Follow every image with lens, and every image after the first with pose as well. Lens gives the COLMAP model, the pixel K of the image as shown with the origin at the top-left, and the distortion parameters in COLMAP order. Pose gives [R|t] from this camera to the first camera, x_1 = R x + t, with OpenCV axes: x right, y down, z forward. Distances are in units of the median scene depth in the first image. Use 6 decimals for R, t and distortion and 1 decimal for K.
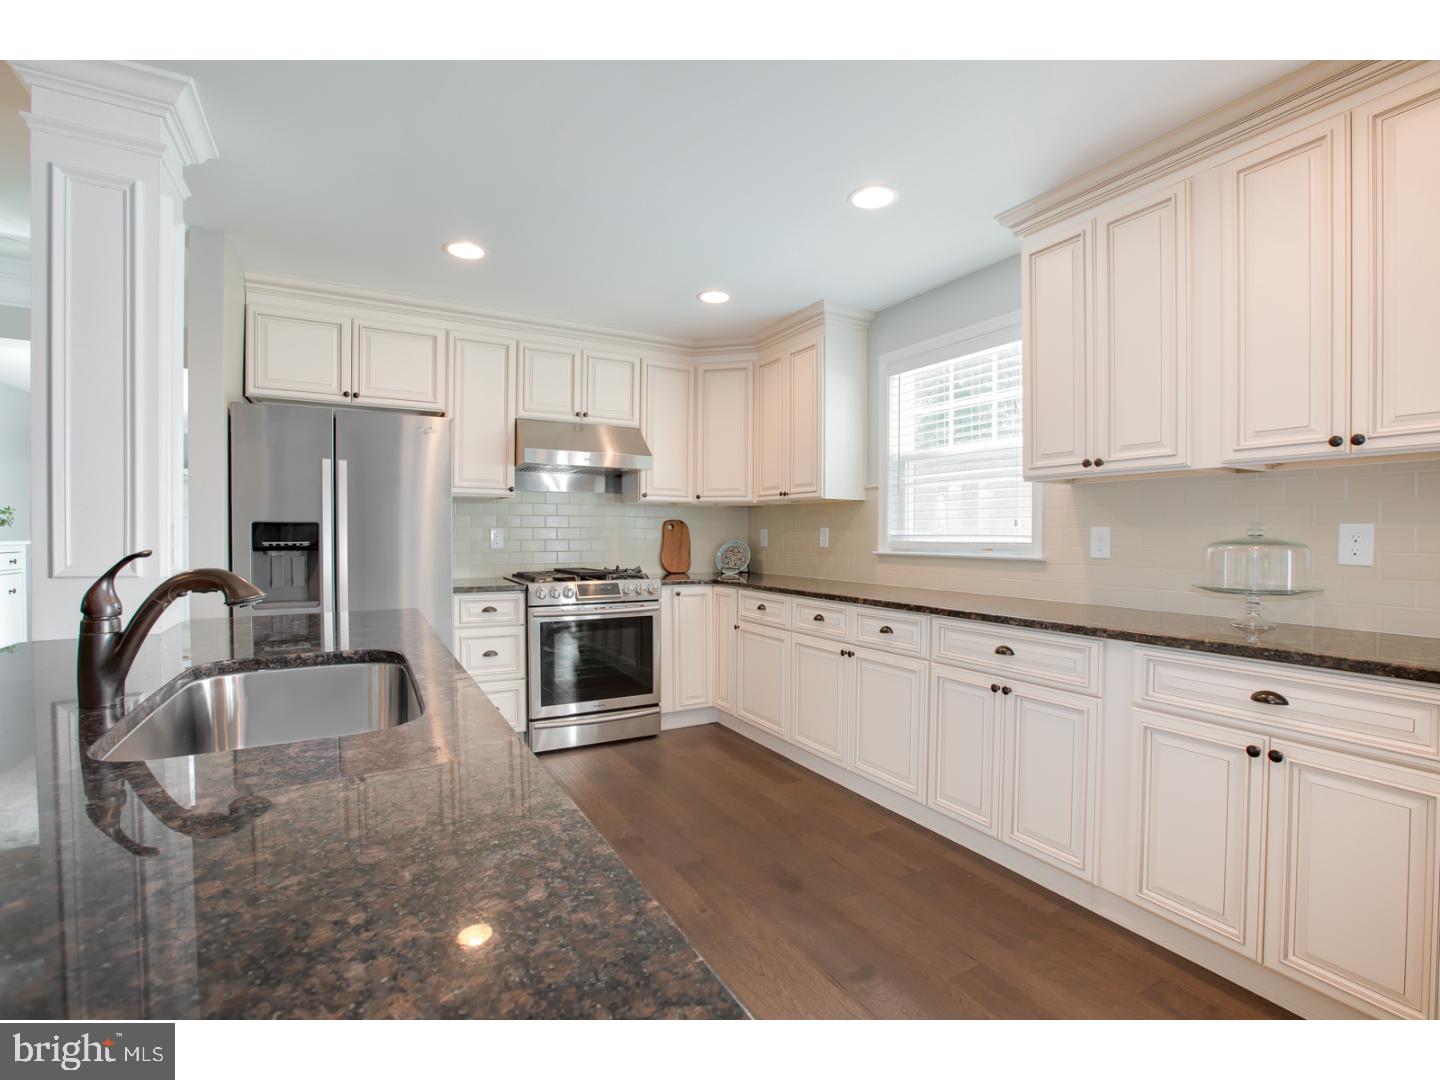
lens RADIAL K [[683.5, 0, 728.9], [0, 683.5, 541.1], [0, 0, 1]] dist [-0.027786, 0.000389]
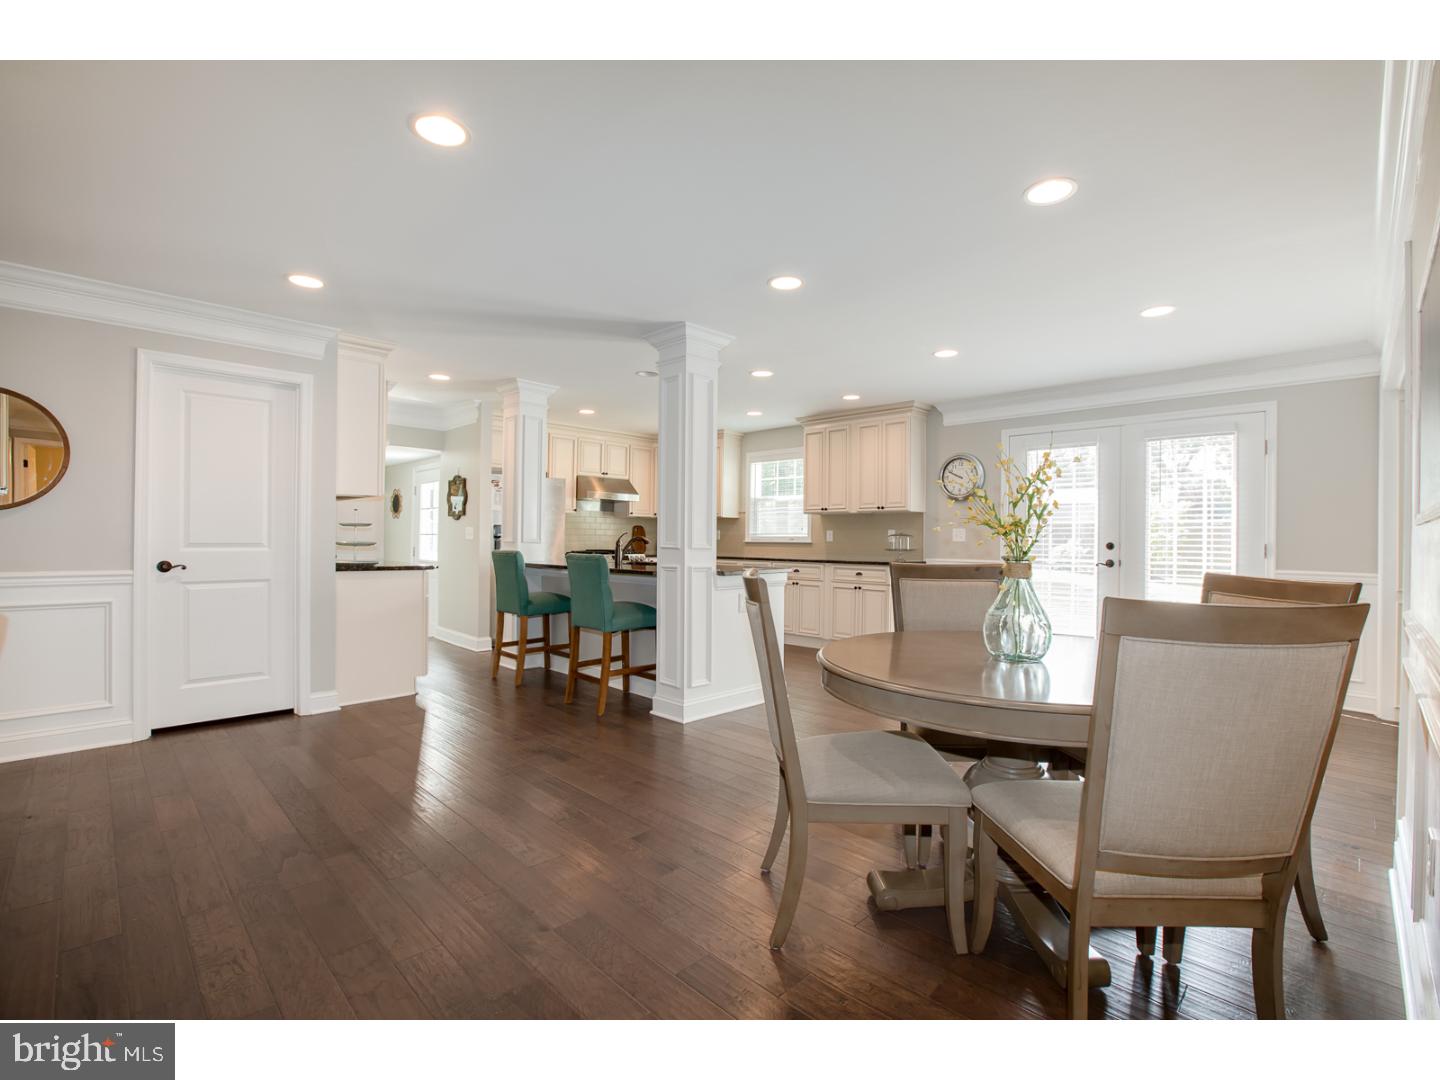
lens RADIAL K [[715.9, 0, 725.6], [0, 715.9, 546.8], [0, 0, 1]] dist [-0.035781, 0.000917]
pose [[0.964972, 0.003067, 0.262336, -0.491847], [-0.003350, 0.999994, 0.000632, 0.035380], [-0.262332, -0.001489, 0.964976, -1.334780]]
